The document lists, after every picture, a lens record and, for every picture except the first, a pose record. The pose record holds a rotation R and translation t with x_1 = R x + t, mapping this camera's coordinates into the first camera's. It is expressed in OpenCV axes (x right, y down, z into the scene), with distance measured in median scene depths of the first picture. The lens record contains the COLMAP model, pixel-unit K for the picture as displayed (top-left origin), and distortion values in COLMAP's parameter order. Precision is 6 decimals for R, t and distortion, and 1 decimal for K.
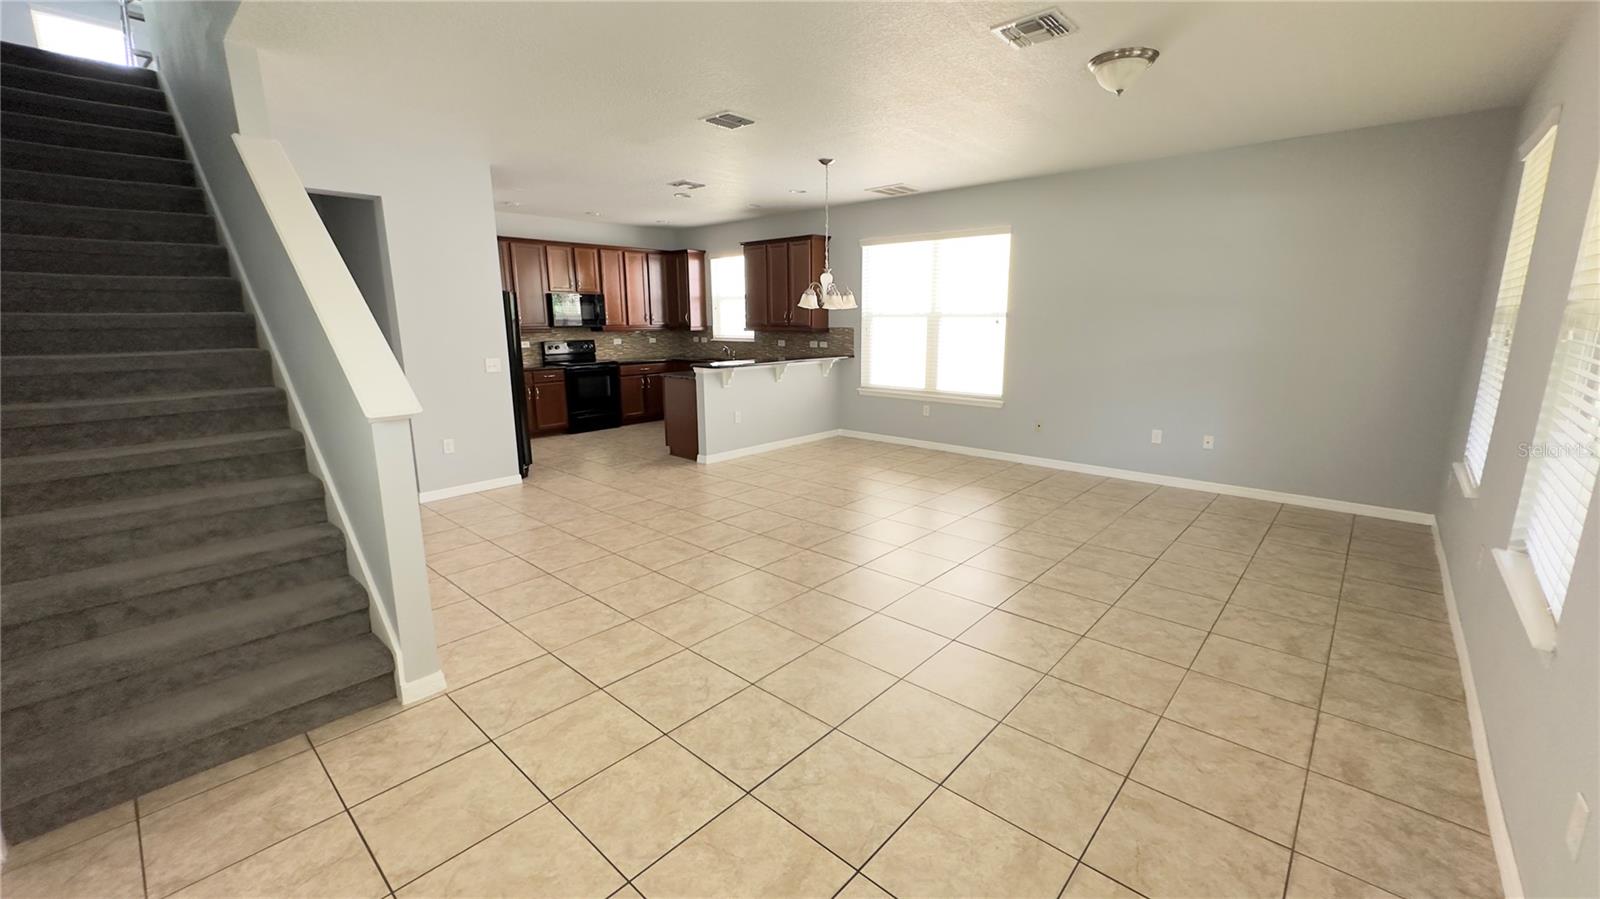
lens RADIAL K [[641.9, 0, 797.0], [0, 641.9, 448.2], [0, 0, 1]] dist [0.000284, -0.000025]
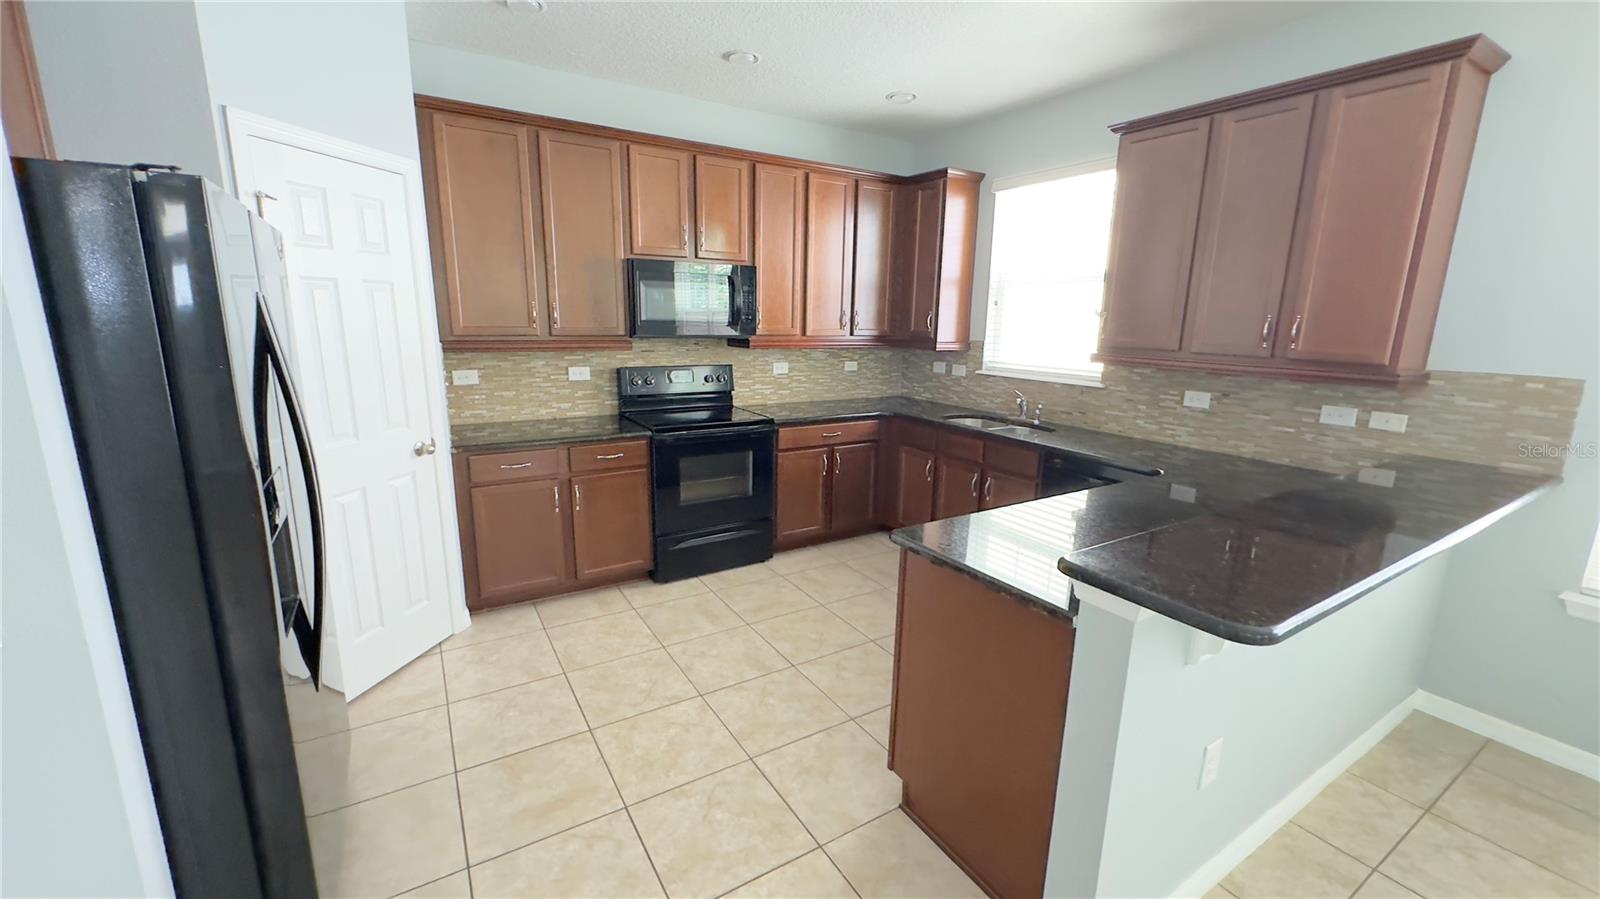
lens RADIAL K [[641.9, 0, 800.0], [0, 641.9, 446.9], [0, 0, 1]] dist [0.000284, -0.000025]
pose [[0.962333, 0.078597, -0.260266, -0.138589], [-0.078669, 0.996849, 0.010155, -0.115304], [0.260244, 0.010702, 0.965484, 0.549301]]
